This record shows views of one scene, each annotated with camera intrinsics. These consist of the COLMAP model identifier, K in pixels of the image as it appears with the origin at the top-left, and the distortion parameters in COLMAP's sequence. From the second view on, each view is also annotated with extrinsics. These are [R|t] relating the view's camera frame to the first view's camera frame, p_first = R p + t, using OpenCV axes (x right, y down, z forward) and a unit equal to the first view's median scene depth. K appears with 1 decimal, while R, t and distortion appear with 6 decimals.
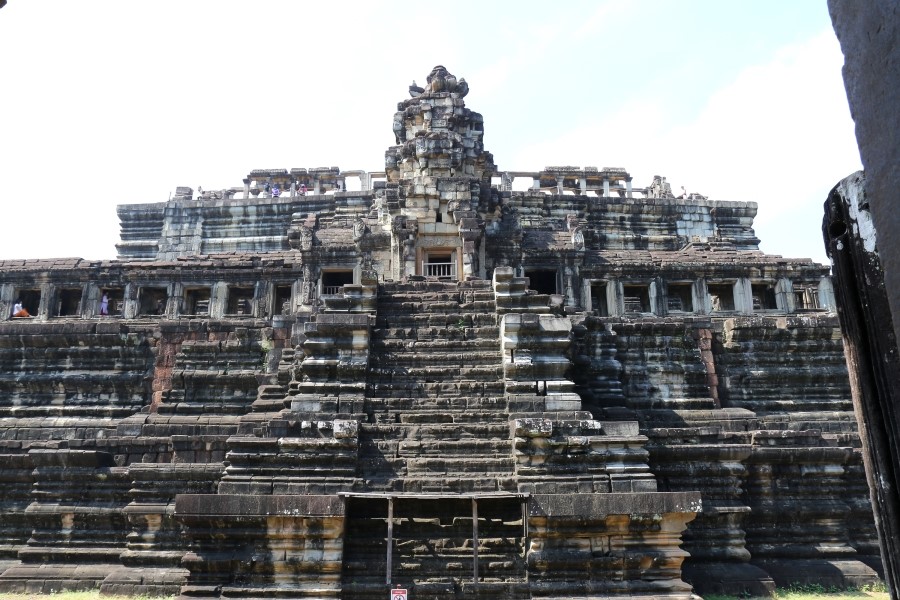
lens RADIAL K [[642.5, 0, 452.3], [0, 642.5, 303.8], [0, 0, 1]] dist [-0.006493, 0.002359]
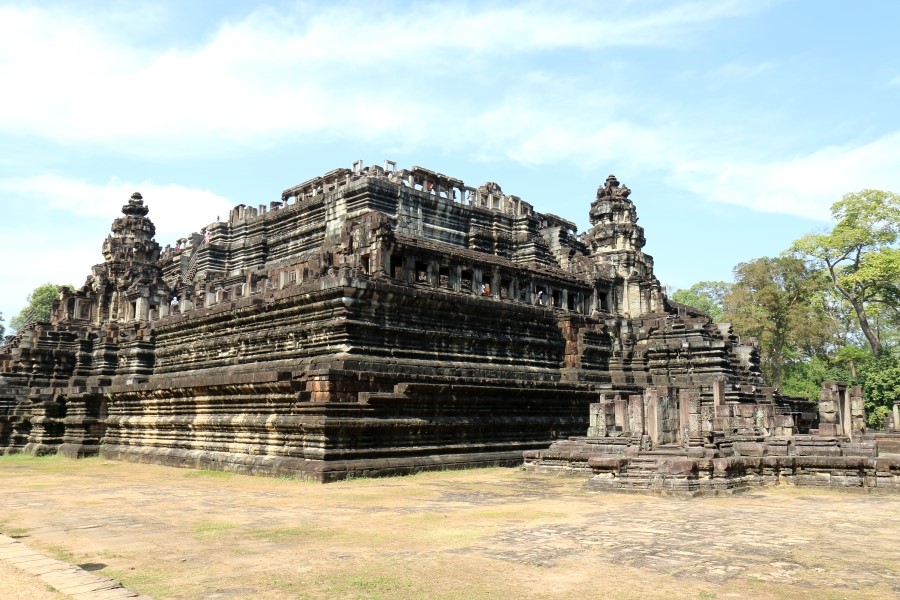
lens RADIAL K [[693.6, 0, 450.7], [0, 693.6, 298.8], [0, 0, 1]] dist [-0.104888, 0.095978]
pose [[0.662193, 0.124031, 0.738998, -1.705210], [-0.200711, 0.979529, 0.015450, 0.019876], [-0.721953, -0.158556, 0.673531, -0.001580]]
